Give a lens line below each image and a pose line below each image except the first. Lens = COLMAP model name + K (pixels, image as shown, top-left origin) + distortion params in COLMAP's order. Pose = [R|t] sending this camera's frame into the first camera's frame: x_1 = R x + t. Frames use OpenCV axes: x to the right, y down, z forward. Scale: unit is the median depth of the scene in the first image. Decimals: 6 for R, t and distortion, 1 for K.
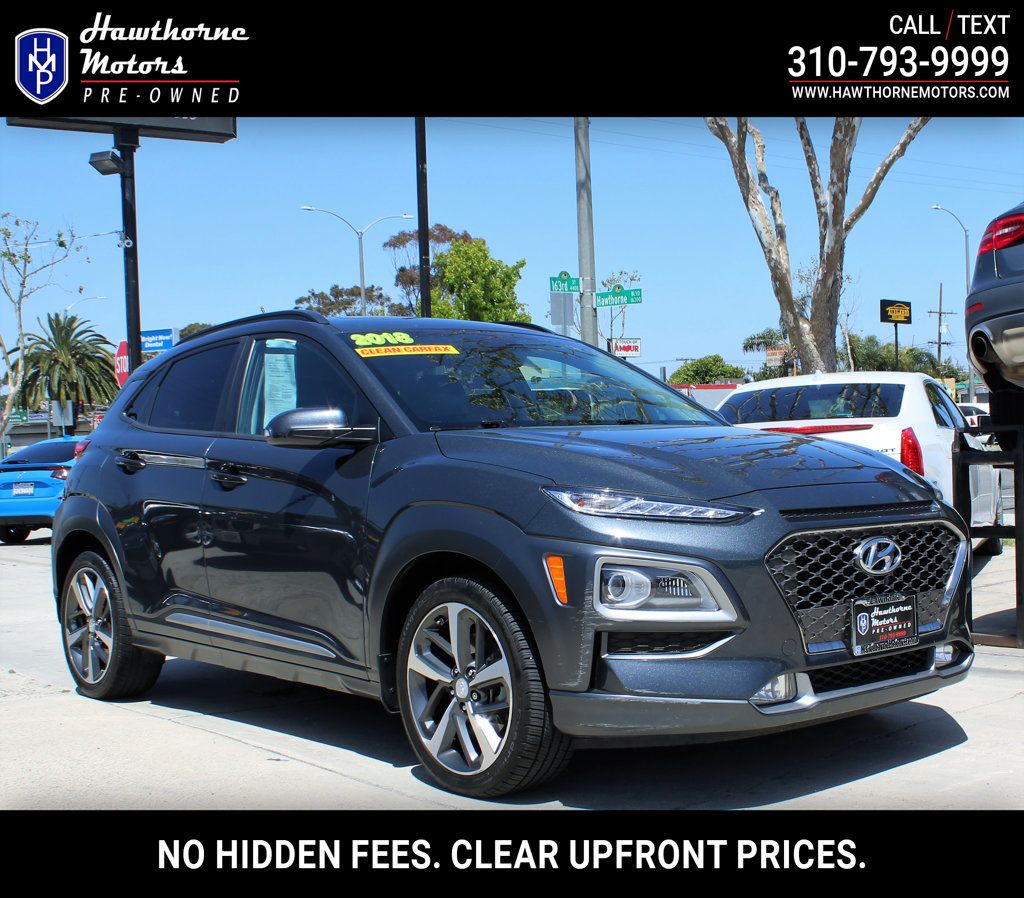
lens RADIAL K [[1451.2, 0, 620.5], [0, 1451.2, 494.3], [0, 0, 1]] dist [-0.173775, 0.184222]
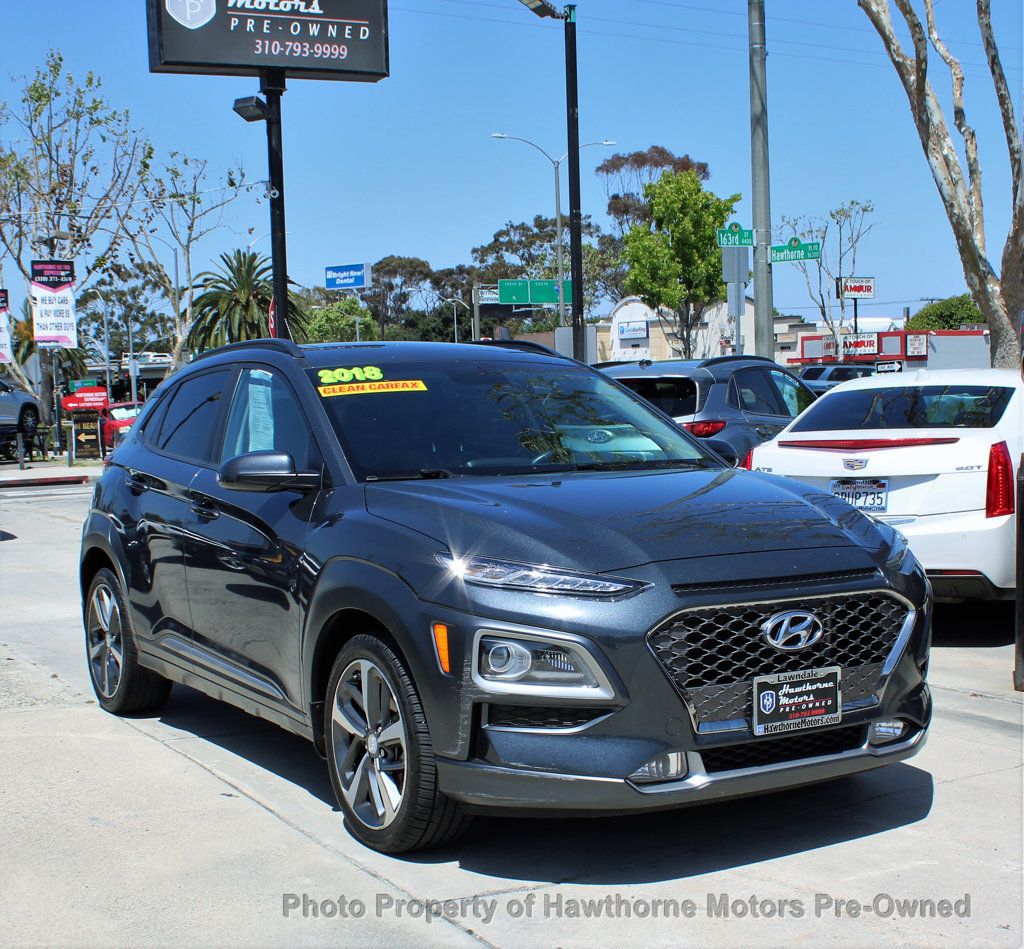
lens RADIAL K [[1611.4, 0, 515.4], [0, 1611.4, 563.9], [0, 0, 1]] dist [-0.181360, 0.216665]
pose [[0.976182, 0.031280, -0.214686, 0.219459], [-0.014964, 0.996902, 0.077212, -0.077745], [0.216436, -0.072160, 0.973626, -0.063068]]
